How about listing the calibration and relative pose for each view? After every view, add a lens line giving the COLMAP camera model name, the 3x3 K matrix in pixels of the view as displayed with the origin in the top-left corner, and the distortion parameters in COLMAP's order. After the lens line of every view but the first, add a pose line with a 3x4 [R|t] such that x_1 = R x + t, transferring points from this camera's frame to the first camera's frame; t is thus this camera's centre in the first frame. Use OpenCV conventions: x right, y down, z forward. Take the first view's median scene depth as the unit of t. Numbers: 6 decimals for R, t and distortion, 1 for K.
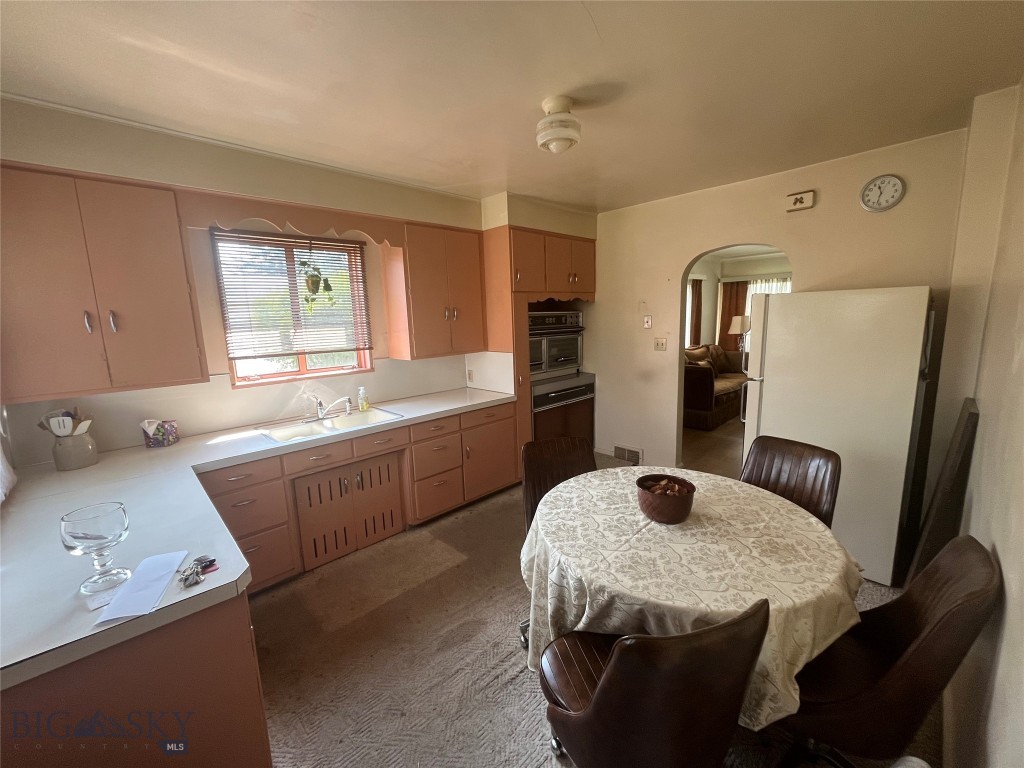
lens RADIAL K [[416.9, 0, 512.0], [0, 416.9, 384.0], [0, 0, 1]] dist [-0.001196, -0.000080]
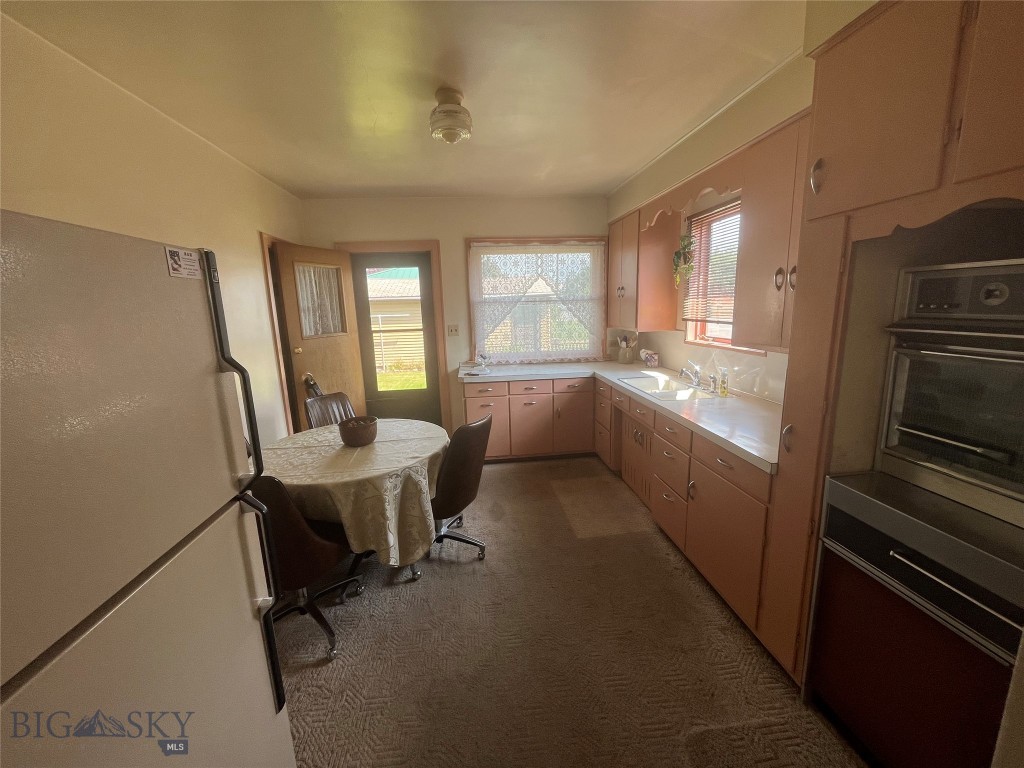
lens RADIAL K [[416.9, 0, 512.0], [0, 416.9, 384.0], [0, 0, 1]] dist [-0.001196, -0.000080]
pose [[-0.610688, 0.202049, -0.765661, 0.648777], [-0.082643, 0.945358, 0.315385, -0.222481], [0.787547, 0.255878, -0.560621, 1.269439]]
